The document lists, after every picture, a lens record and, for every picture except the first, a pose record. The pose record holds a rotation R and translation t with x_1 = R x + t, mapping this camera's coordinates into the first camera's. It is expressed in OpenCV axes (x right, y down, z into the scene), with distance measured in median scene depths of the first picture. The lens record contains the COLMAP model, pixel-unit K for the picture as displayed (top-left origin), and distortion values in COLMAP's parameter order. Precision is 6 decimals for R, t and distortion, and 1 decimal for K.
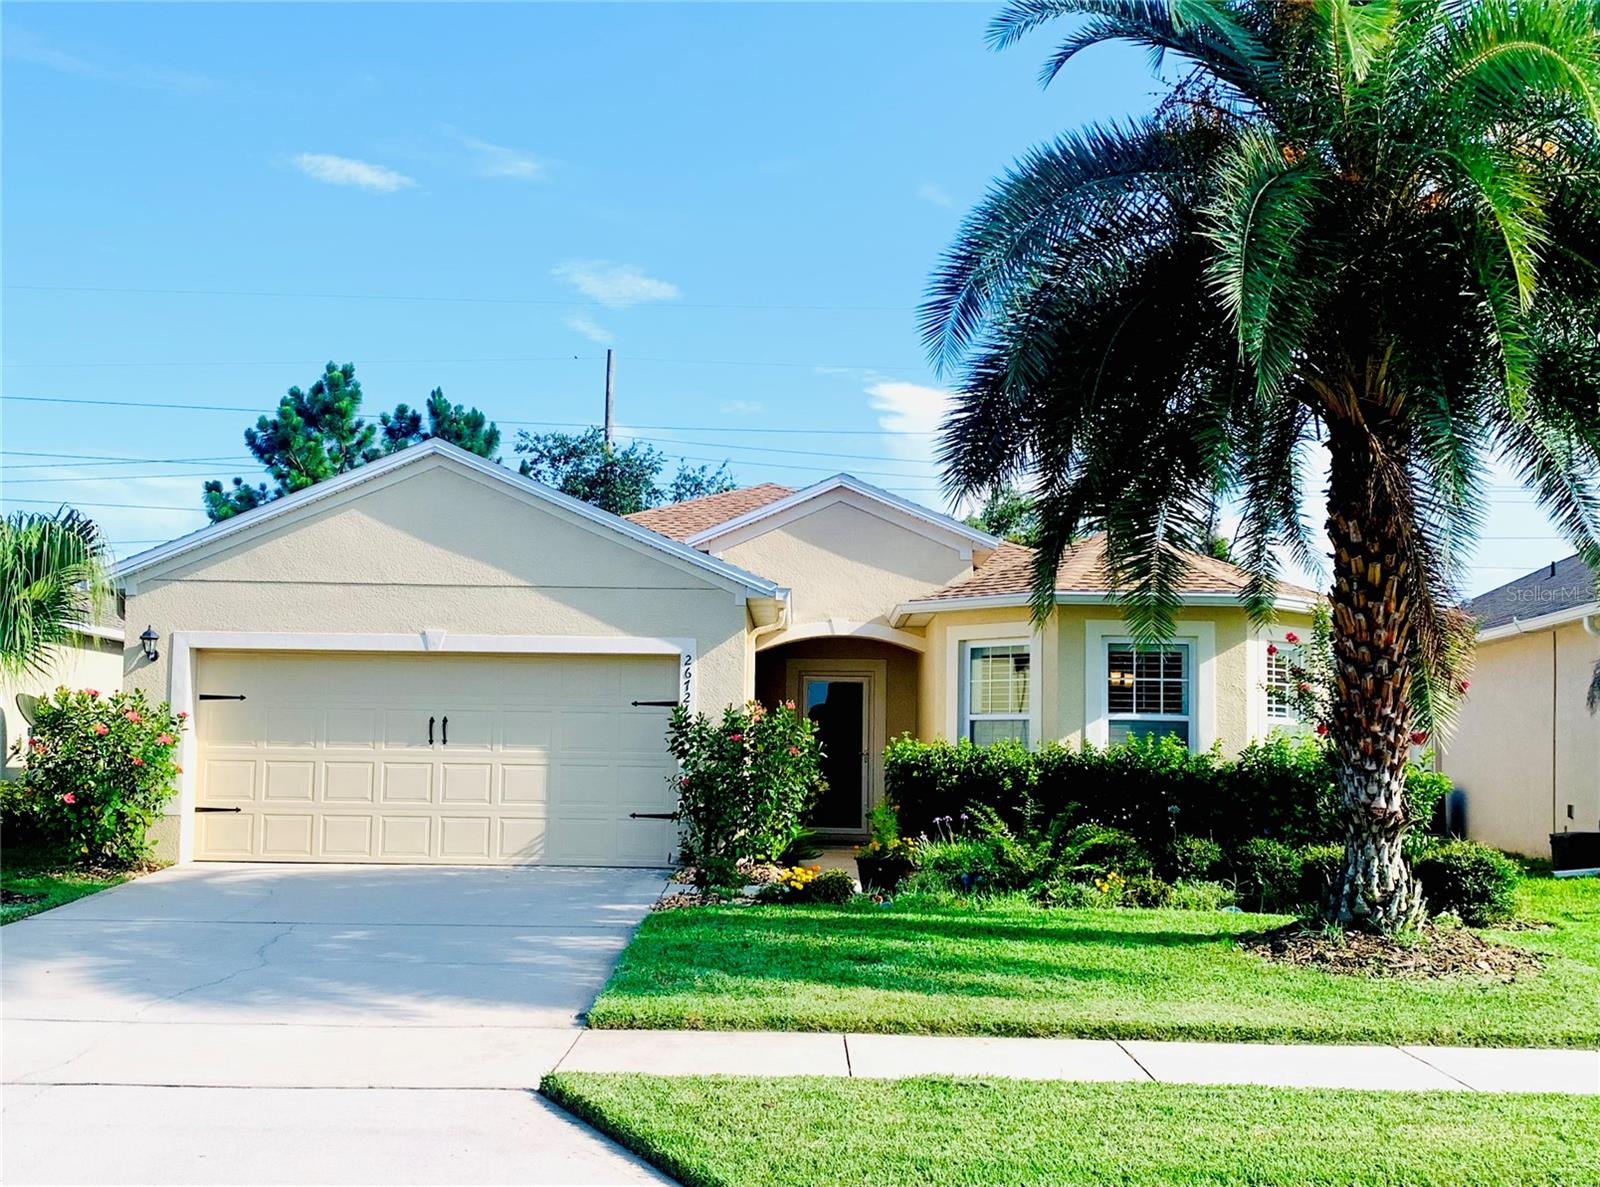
lens RADIAL K [[1638.7, 0, 800.0], [0, 1638.7, 593.5], [0, 0, 1]] dist [0.019799, 0.005805]
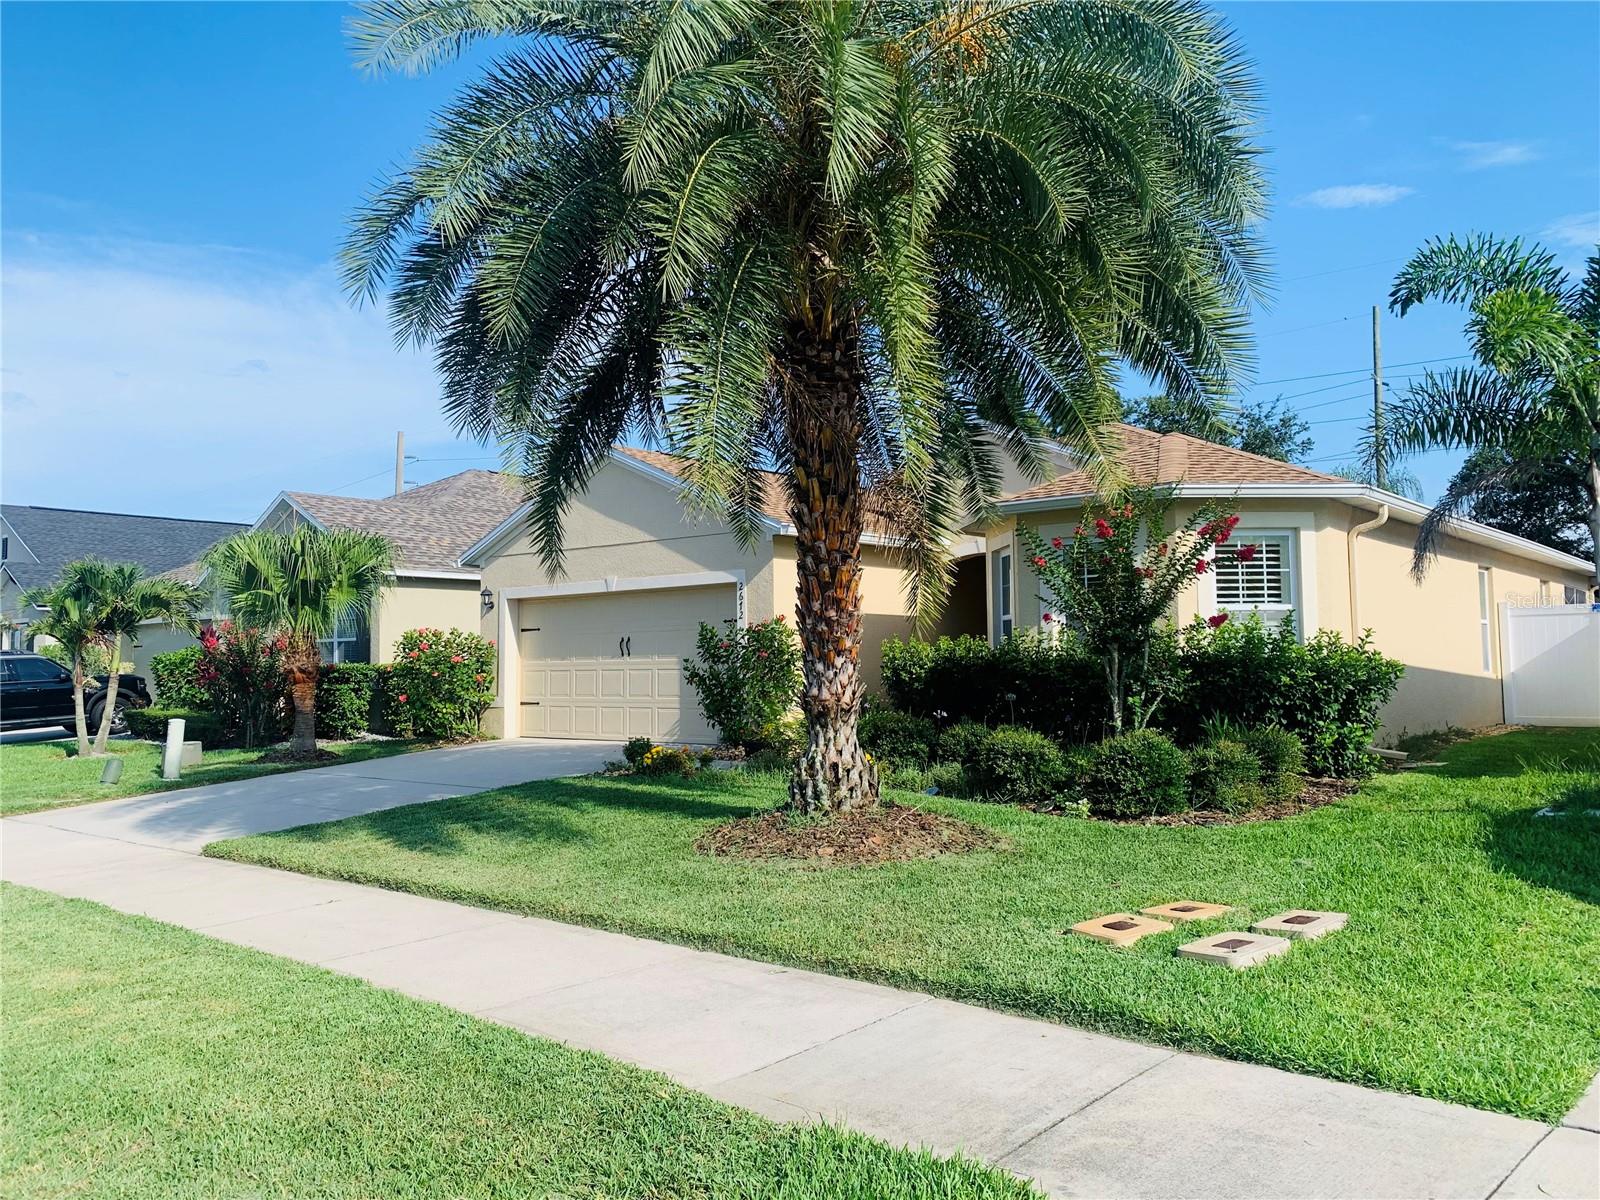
lens RADIAL K [[1236.5, 0, 800.0], [0, 1236.5, 600.0], [0, 0, 1]] dist [0.000732, -0.000063]
pose [[0.793766, -0.058229, -0.605429, 0.550880], [0.089139, 0.995796, 0.021094, 0.034066], [0.601656, -0.070711, 0.795620, 0.243886]]
